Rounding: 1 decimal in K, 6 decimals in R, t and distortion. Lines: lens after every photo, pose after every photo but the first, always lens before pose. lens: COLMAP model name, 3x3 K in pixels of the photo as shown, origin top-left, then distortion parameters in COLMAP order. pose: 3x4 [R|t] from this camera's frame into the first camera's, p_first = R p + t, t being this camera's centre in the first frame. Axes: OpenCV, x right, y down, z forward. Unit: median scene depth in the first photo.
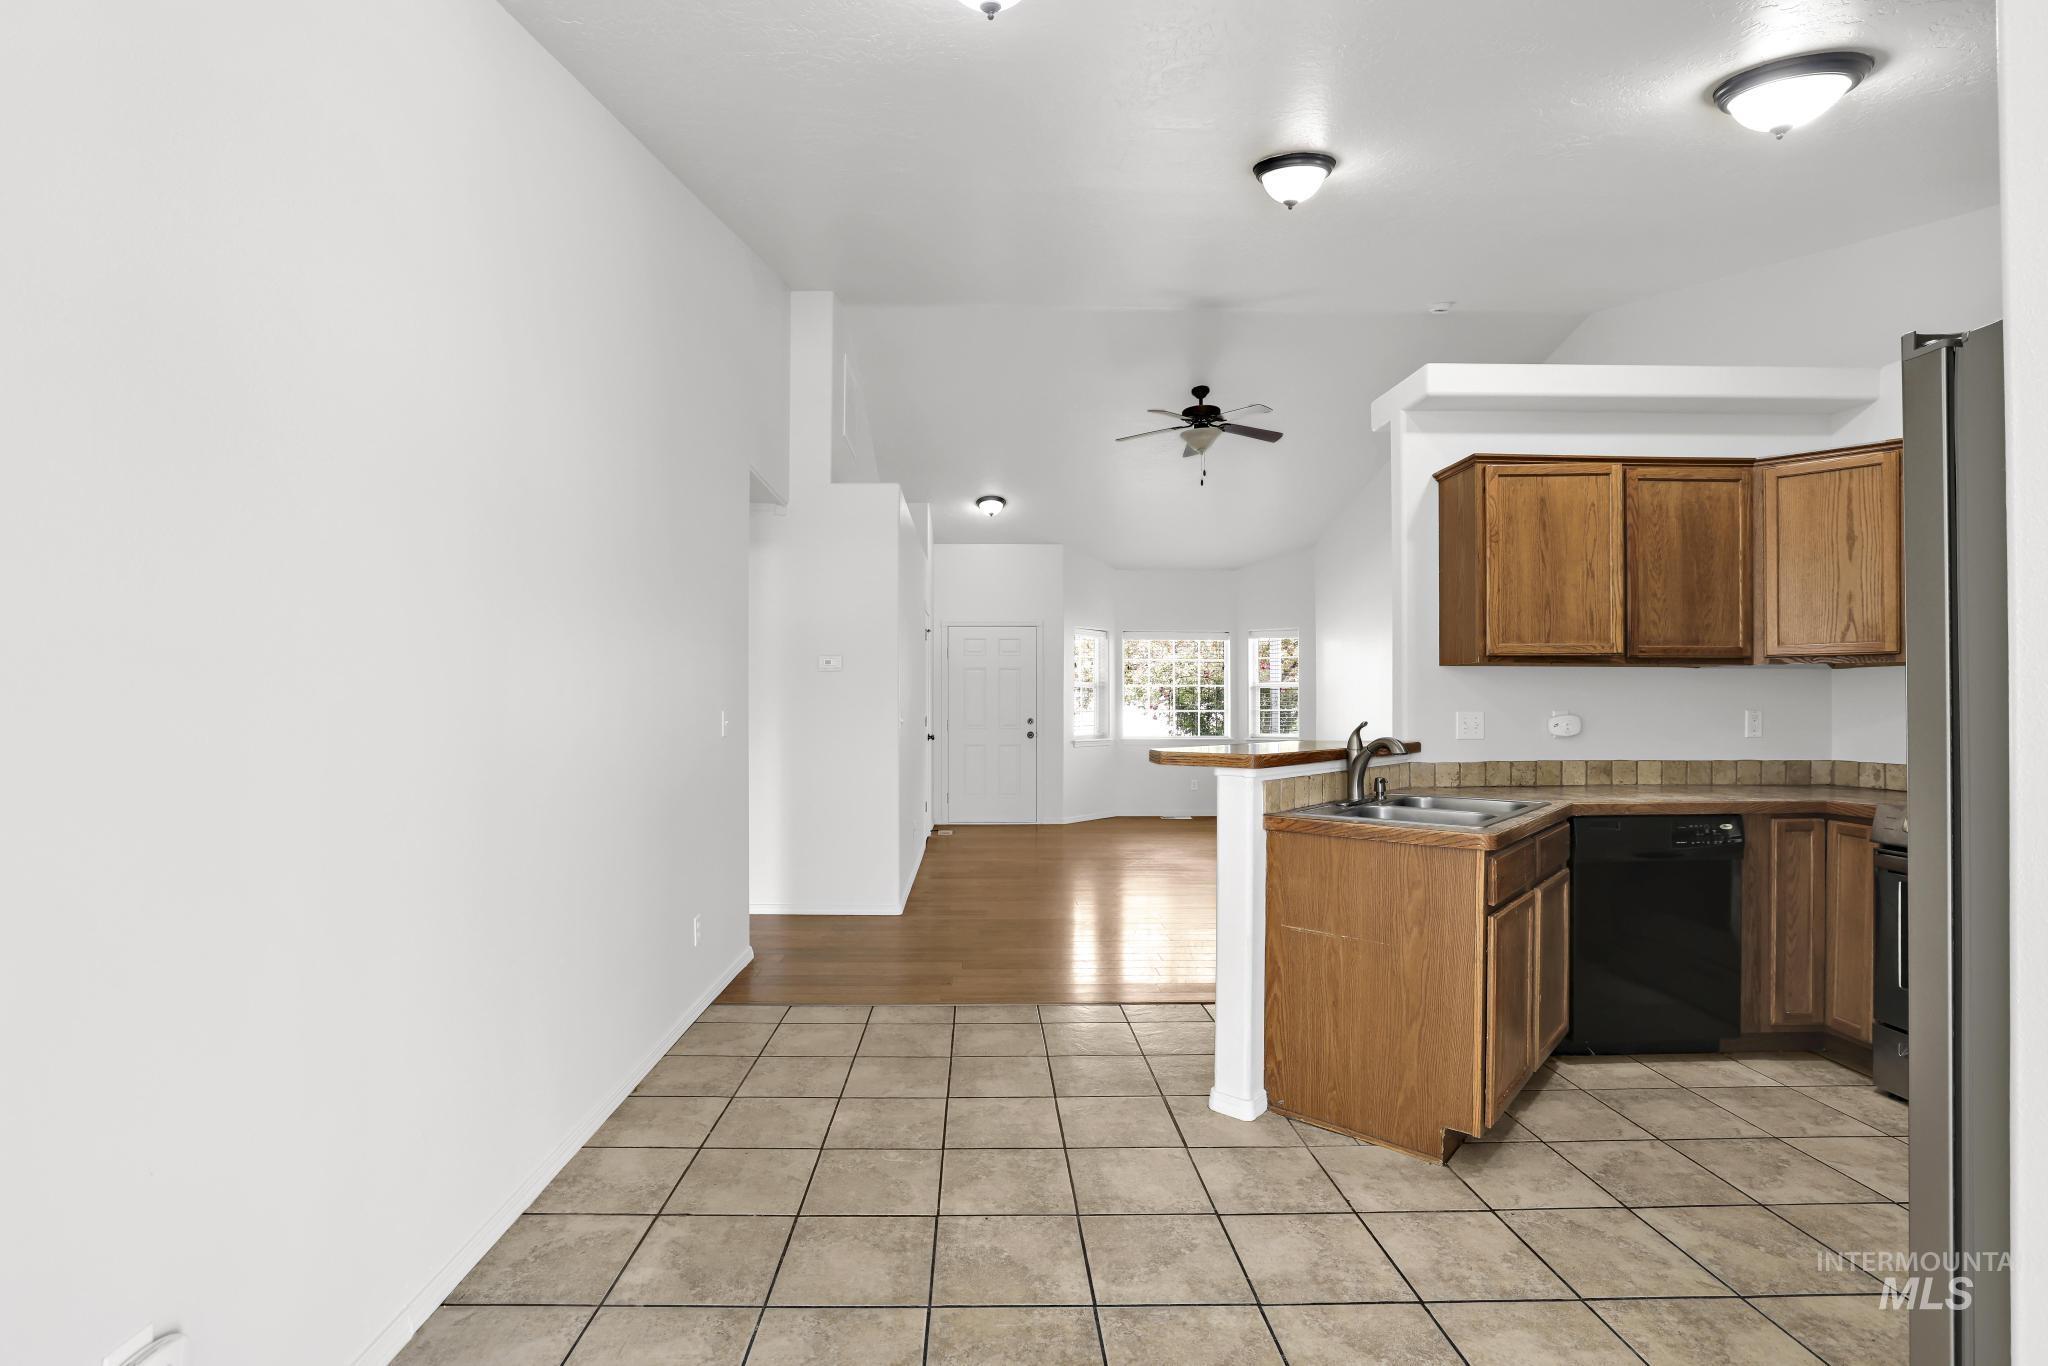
lens RADIAL K [[966.9, 0, 984.0], [0, 966.9, 691.3], [0, 0, 1]] dist [-0.016439, 0.000406]
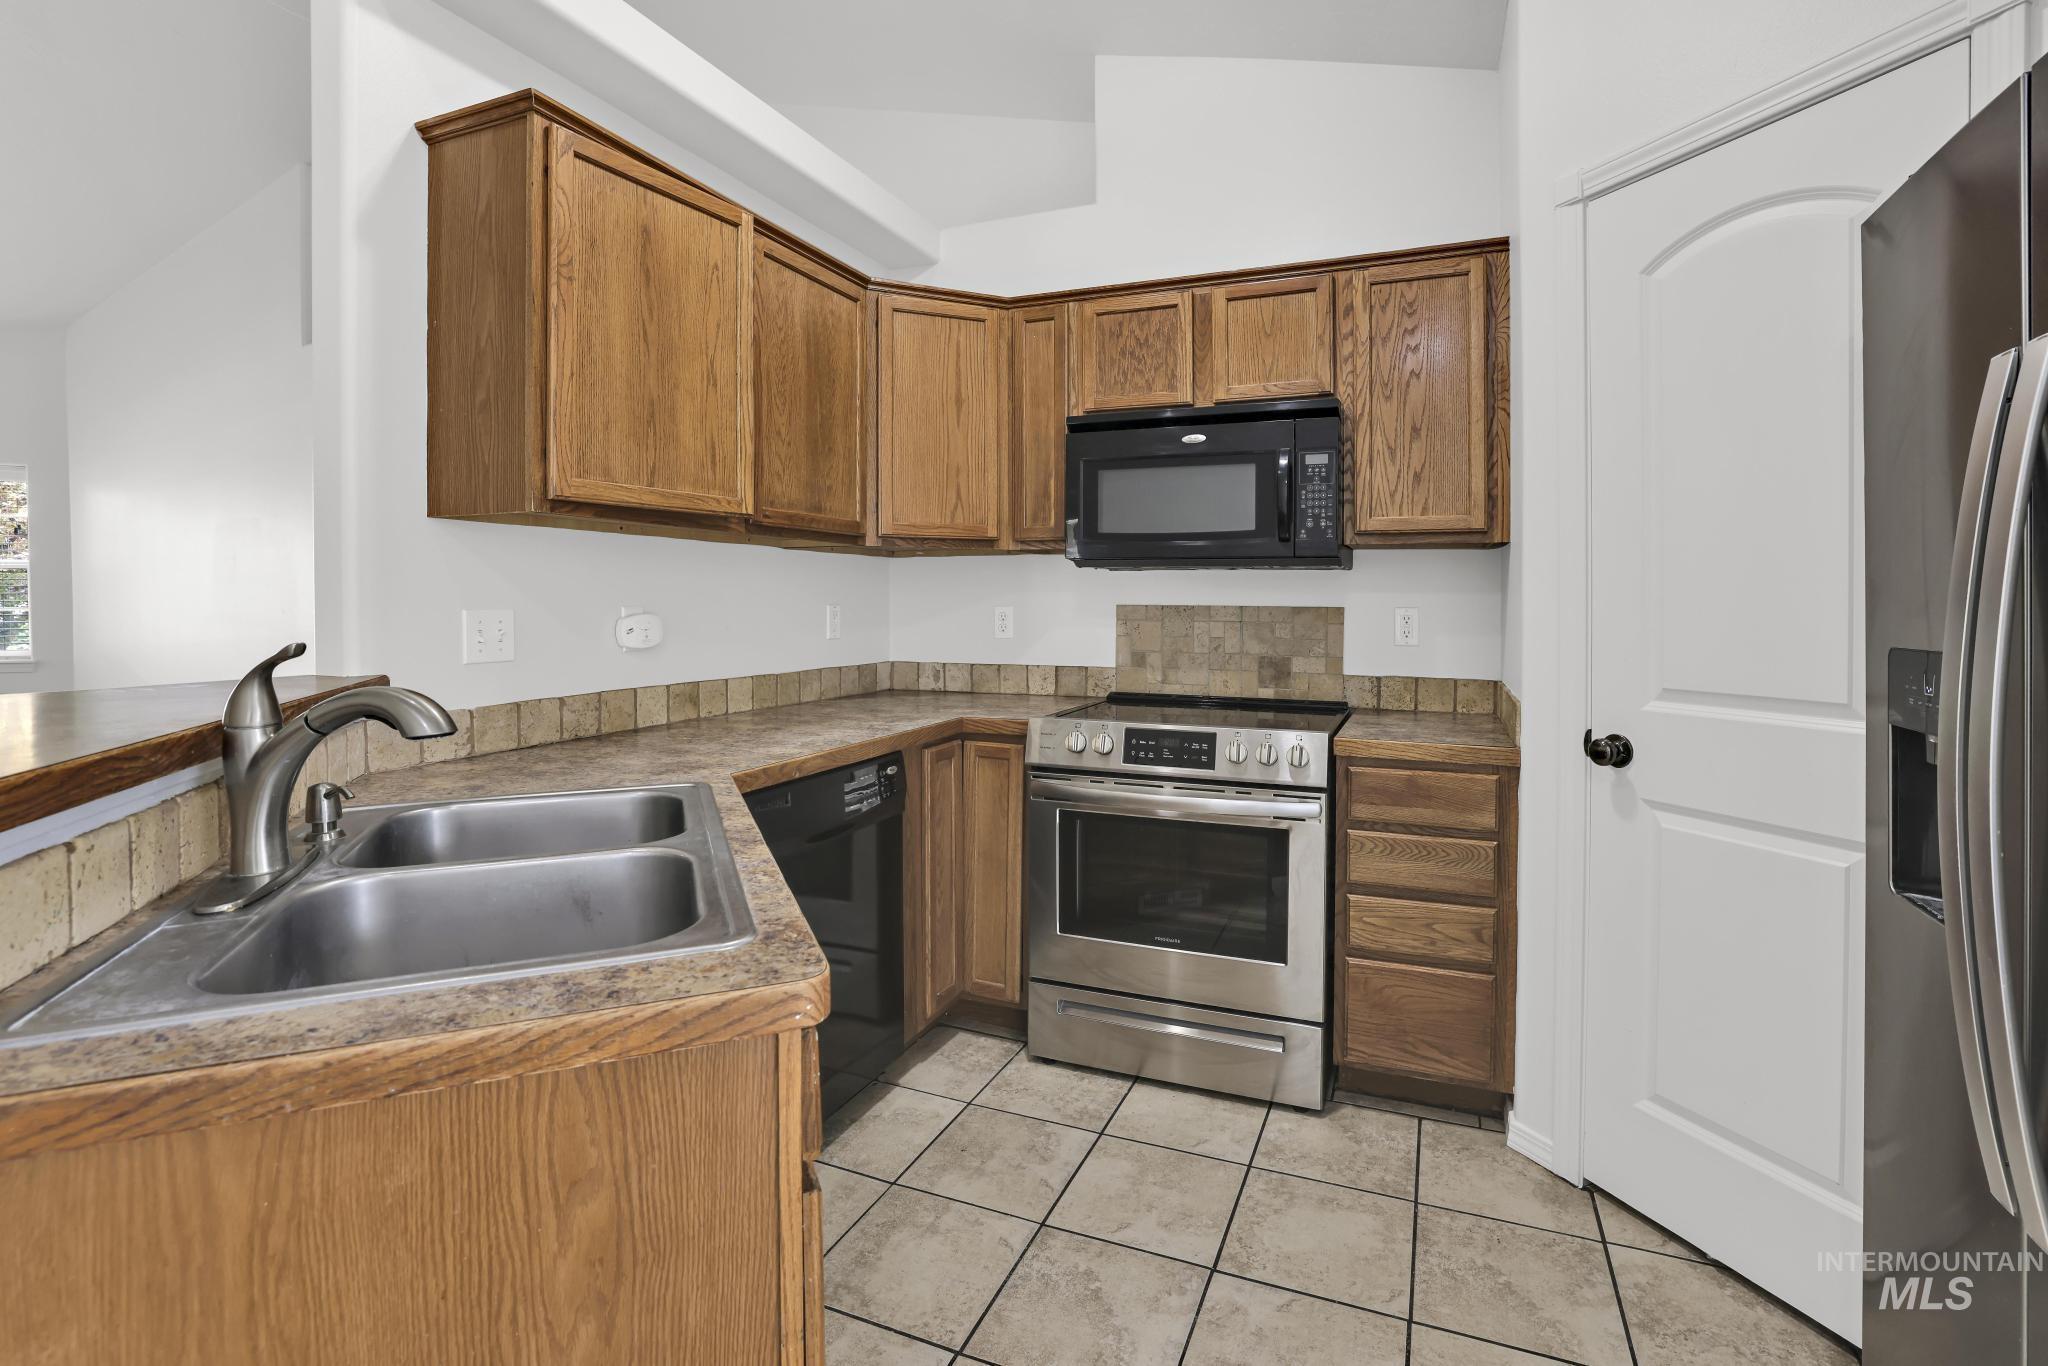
lens RADIAL K [[929.3, 0, 1097.9], [0, 929.3, 616.2], [0, 0, 1]] dist [-0.053680, 0.024547]
pose [[0.372283, -0.014995, 0.927998, 0.181988], [-0.012996, 0.999687, 0.021367, 0.010605], [-0.928028, -0.020015, 0.371971, 0.549762]]
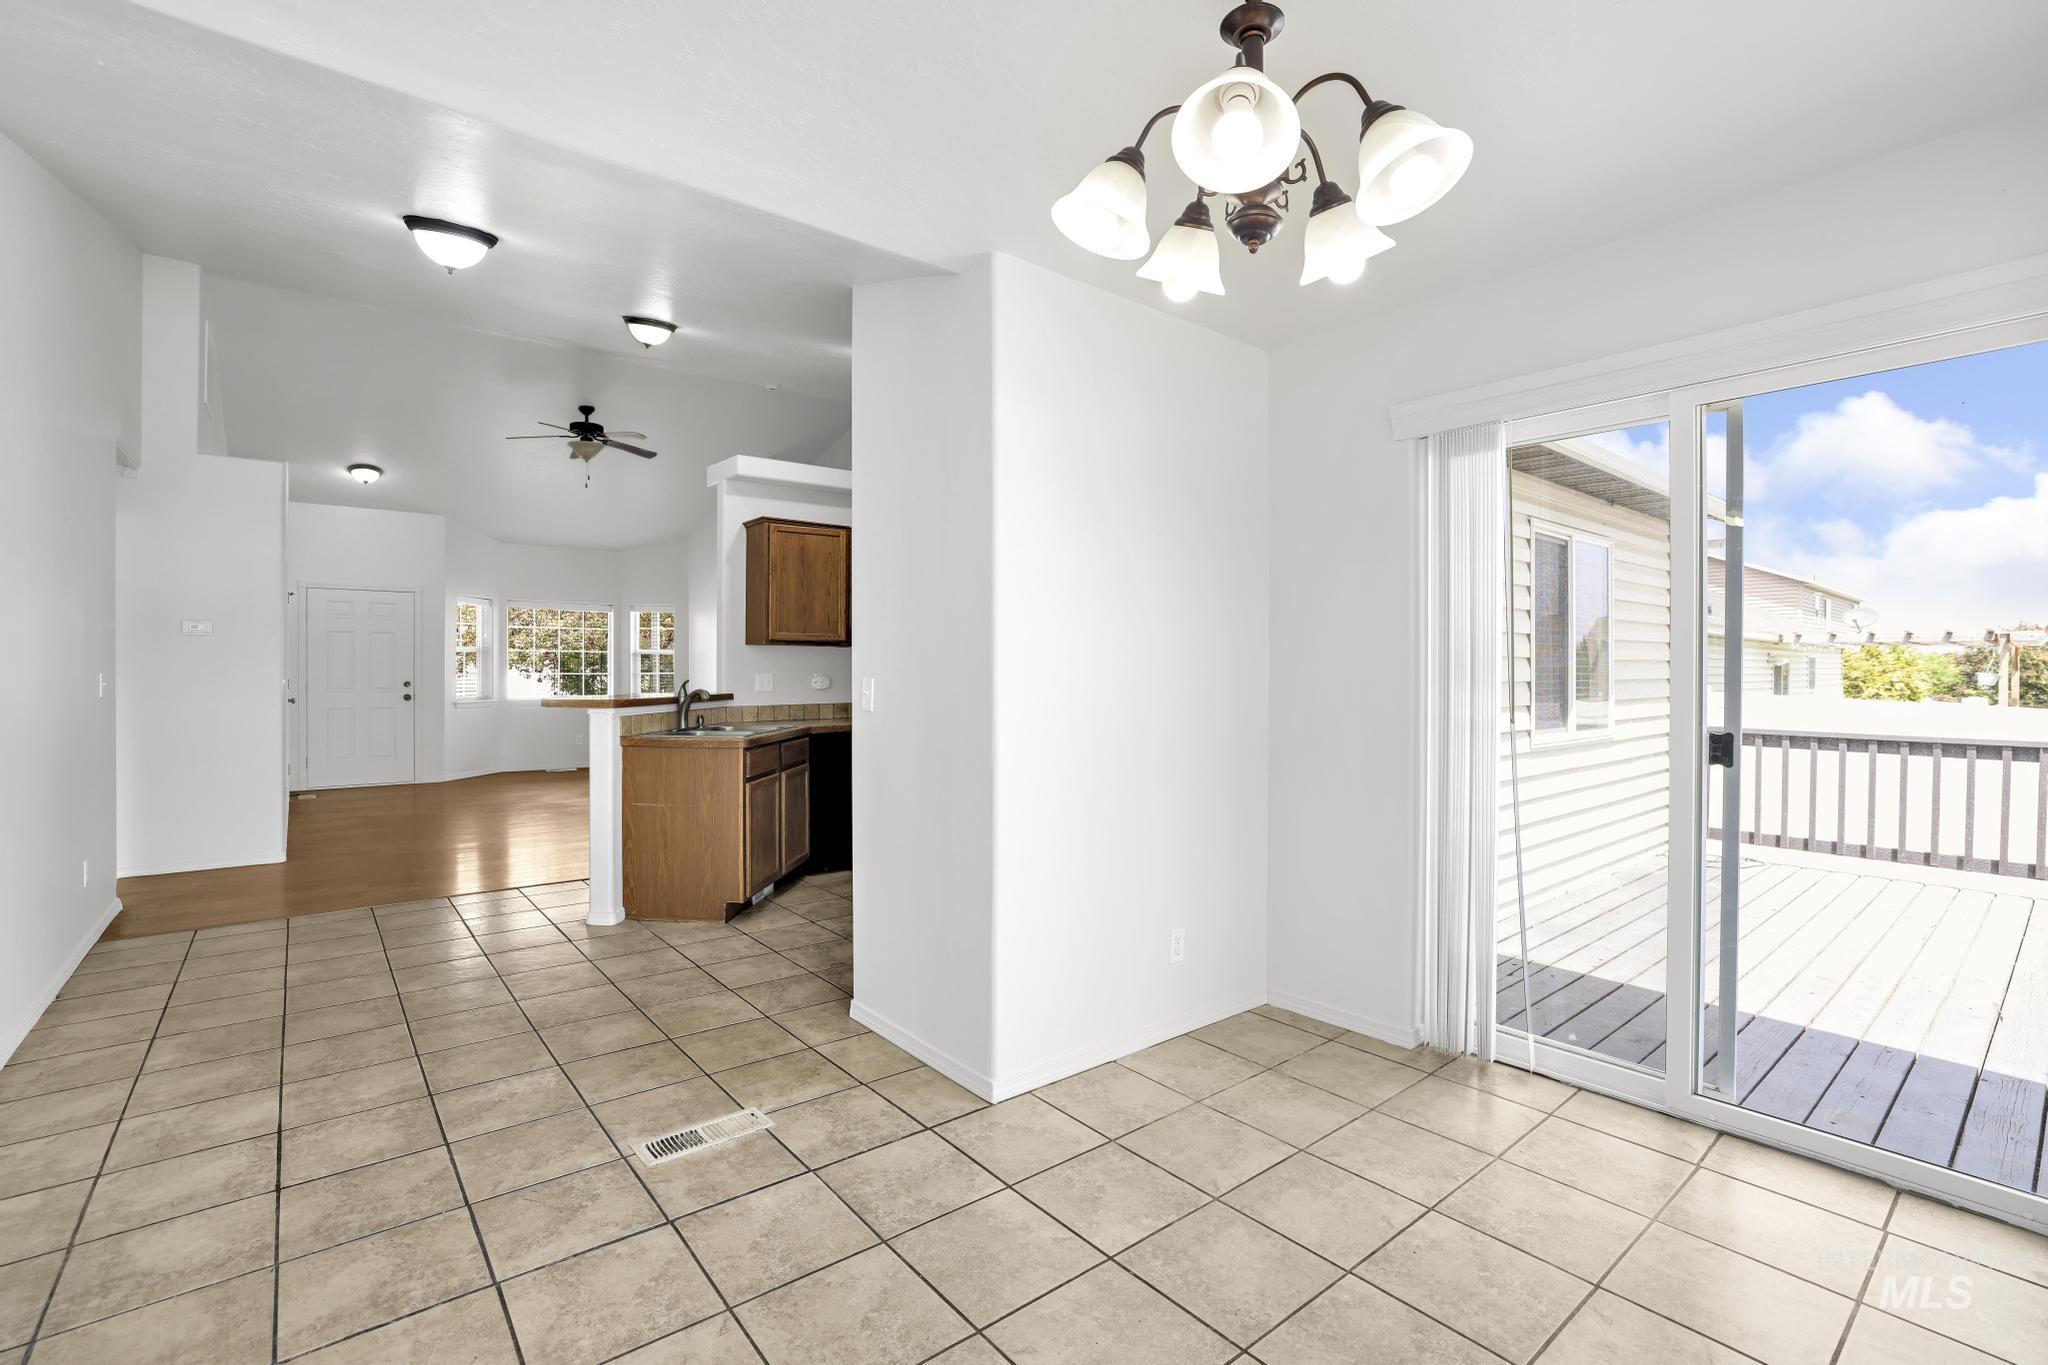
lens RADIAL K [[942.7, 0, 1093.4], [0, 942.7, 673.7], [0, 0, 1]] dist [-0.060749, 0.018474]
pose [[0.753013, -0.001454, 0.658005, -0.113738], [-0.011847, 0.999806, 0.015767, -0.010588], [-0.657900, -0.019668, 0.752849, -0.569309]]
